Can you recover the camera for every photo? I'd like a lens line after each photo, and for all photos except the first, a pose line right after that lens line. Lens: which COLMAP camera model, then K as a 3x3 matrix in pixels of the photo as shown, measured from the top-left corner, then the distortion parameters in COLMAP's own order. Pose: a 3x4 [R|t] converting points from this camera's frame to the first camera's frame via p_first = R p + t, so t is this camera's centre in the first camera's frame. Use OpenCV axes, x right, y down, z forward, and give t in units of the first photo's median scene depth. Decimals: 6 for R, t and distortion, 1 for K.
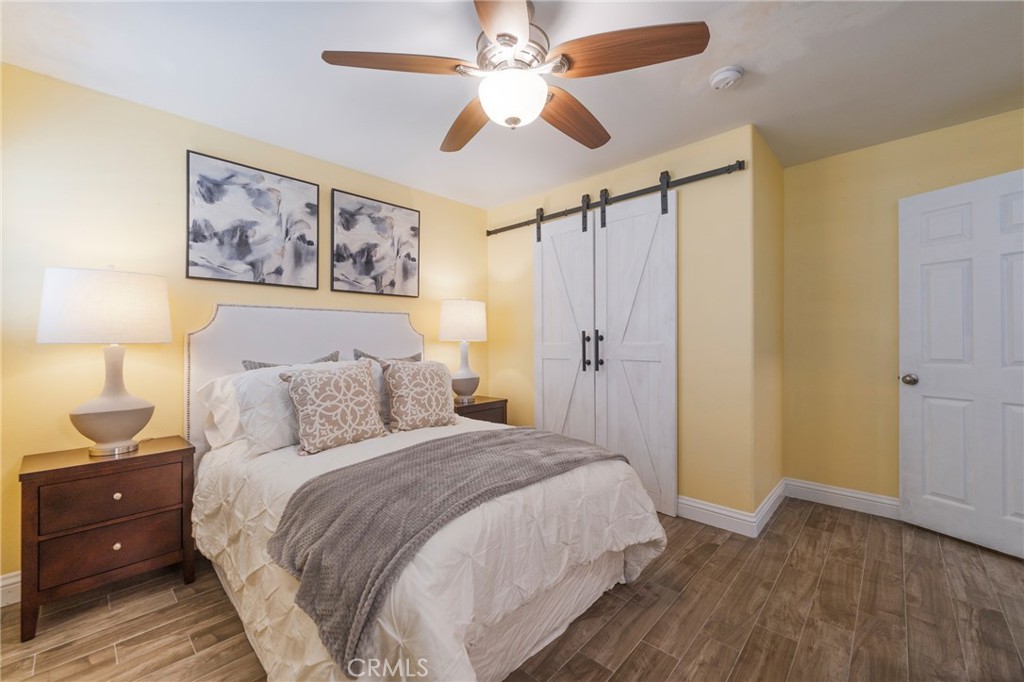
lens RADIAL K [[414.7, 0, 513.1], [0, 414.7, 334.2], [0, 0, 1]] dist [0.000255, -0.000923]
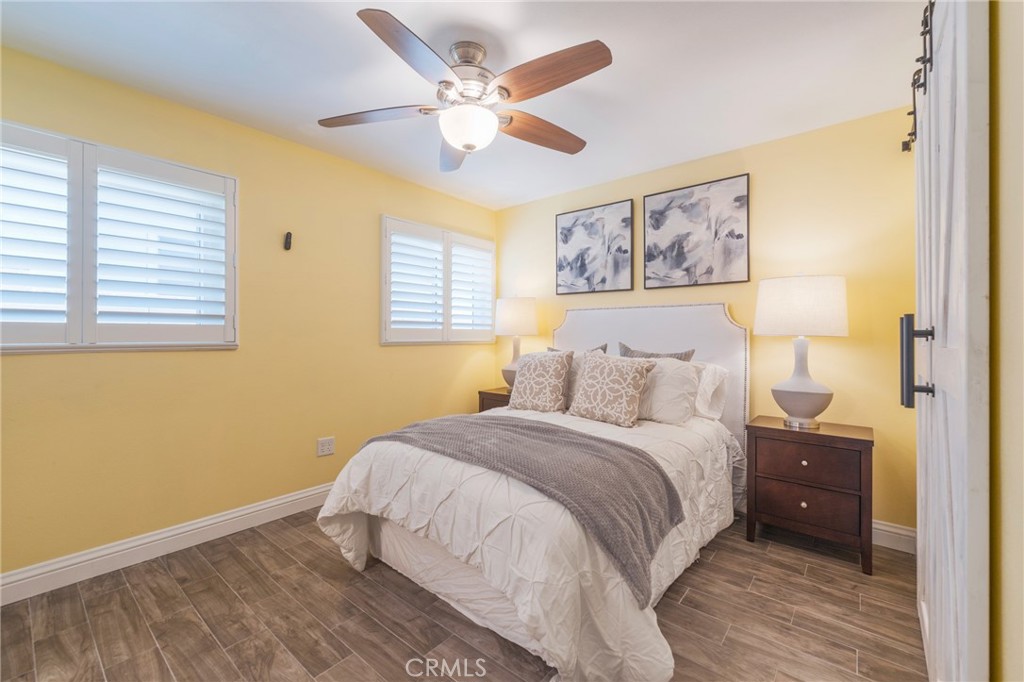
lens RADIAL K [[371.1, 0, 513.5], [0, 371.1, 336.3], [0, 0, 1]] dist [0.002536, 0.000060]
pose [[0.108013, 0.010446, -0.994095, 0.509316], [0.007618, 0.999907, 0.011334, 0.007031], [0.994120, -0.008797, 0.107924, 0.543297]]
